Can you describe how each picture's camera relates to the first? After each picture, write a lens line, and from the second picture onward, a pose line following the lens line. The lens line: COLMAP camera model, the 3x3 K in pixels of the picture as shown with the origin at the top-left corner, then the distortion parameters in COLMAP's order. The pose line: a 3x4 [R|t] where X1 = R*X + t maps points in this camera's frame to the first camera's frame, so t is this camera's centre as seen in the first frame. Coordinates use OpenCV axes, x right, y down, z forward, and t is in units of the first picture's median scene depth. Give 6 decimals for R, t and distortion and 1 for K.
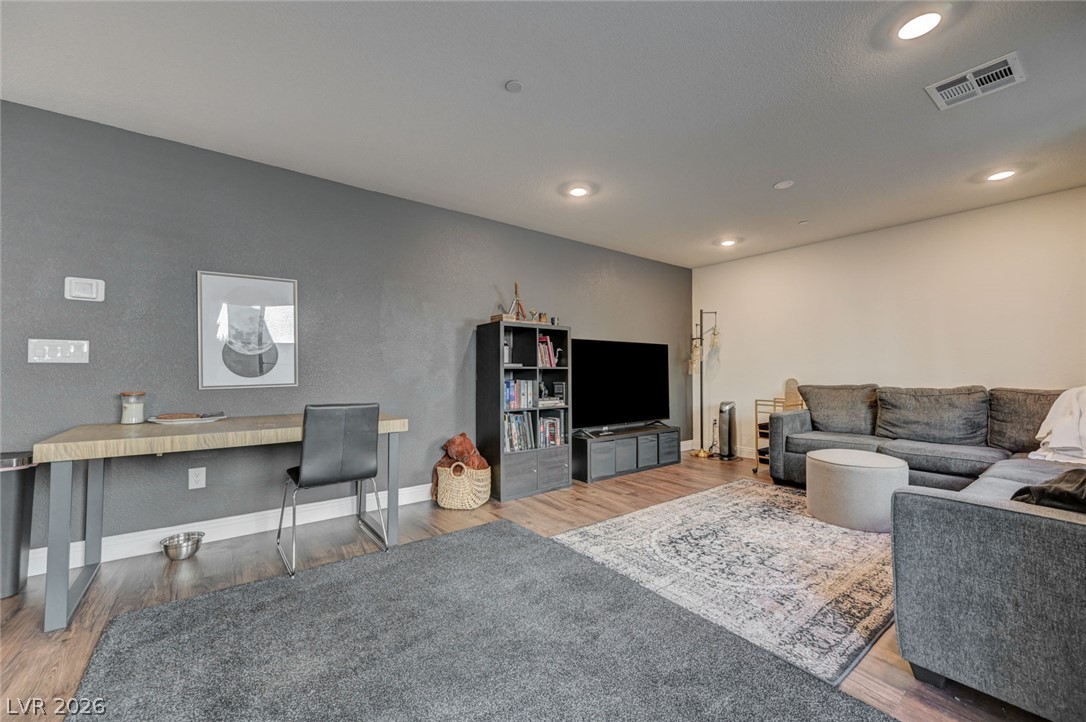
lens RADIAL K [[431.0, 0, 547.5], [0, 431.0, 363.7], [0, 0, 1]] dist [0.003638, -0.000212]
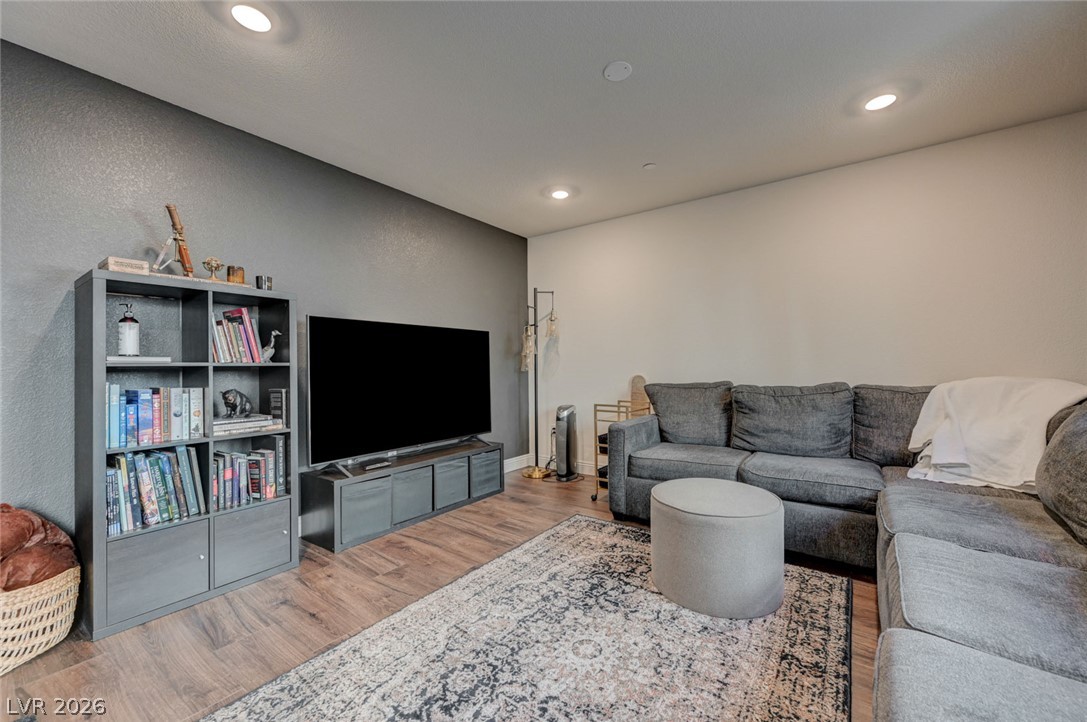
lens RADIAL K [[431.3, 0, 547.9], [0, 431.3, 364.8], [0, 0, 1]] dist [0.003638, -0.000212]
pose [[0.958722, -0.007626, 0.284244, 0.240954], [0.004172, 0.999910, 0.012753, 0.005324], [-0.284315, -0.011040, 0.958667, 0.379809]]
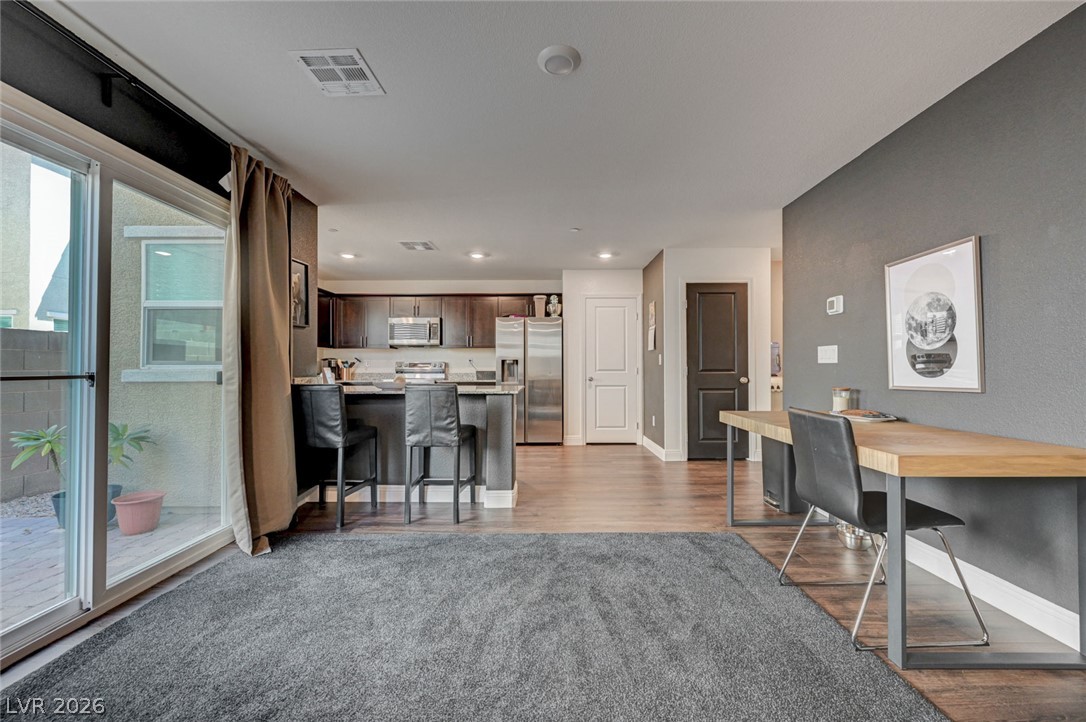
lens RADIAL K [[431.0, 0, 548.8], [0, 431.0, 363.4], [0, 0, 1]] dist [0.003638, -0.000212]
pose [[-0.611207, -0.009317, -0.791416, 0.300820], [0.010462, 0.999748, -0.019849, 0.010547], [0.791401, -0.020412, -0.610956, 0.735527]]
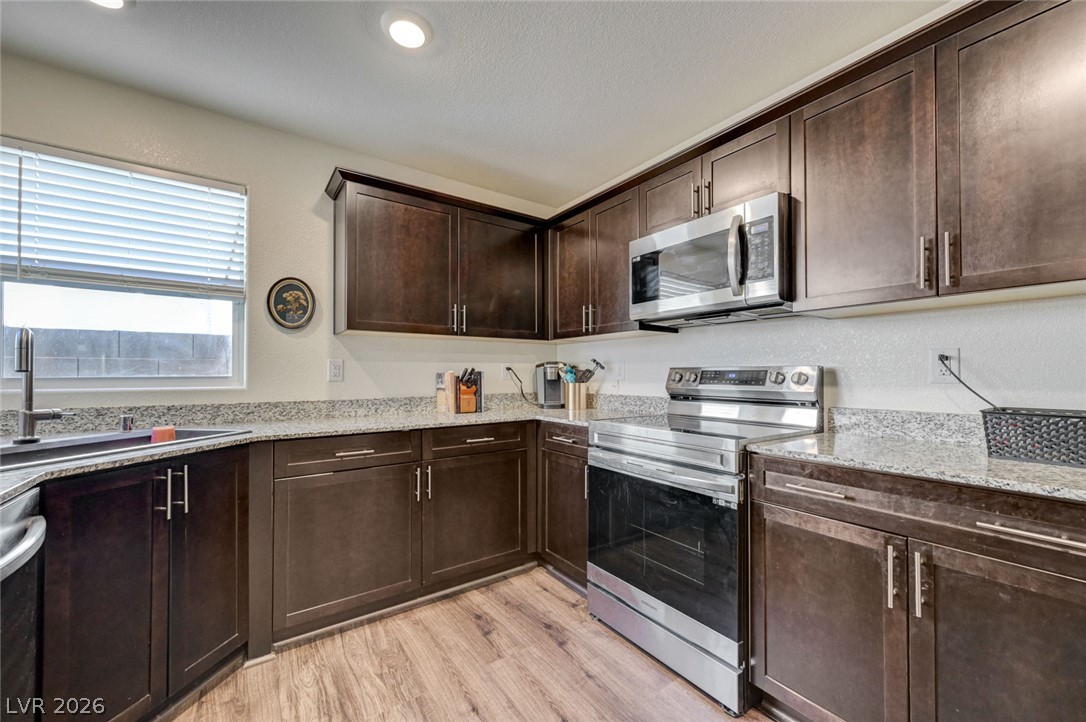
lens RADIAL K [[431.0, 0, 549.1], [0, 431.0, 366.8], [0, 0, 1]] dist [0.003638, -0.000212]
pose [[-0.999419, 0.001216, 0.034048, -0.597983], [0.000244, 0.999592, -0.028547, -0.022205], [-0.034069, -0.028522, -0.999012, -0.241305]]
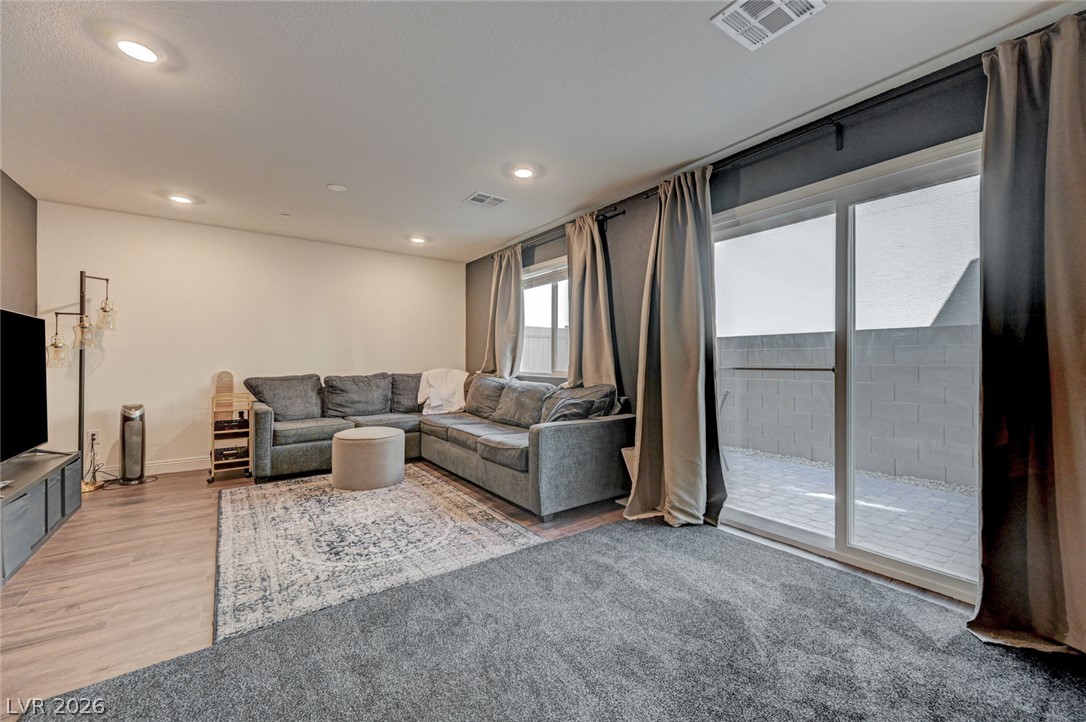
lens RADIAL K [[431.0, 0, 549.1], [0, 431.0, 359.6], [0, 0, 1]] dist [0.003638, -0.000212]
pose [[0.021042, 0.002059, 0.999776, -0.455319], [-0.013780, 0.999903, -0.001770, 0.002247], [-0.999684, -0.013740, 0.021069, 0.405952]]
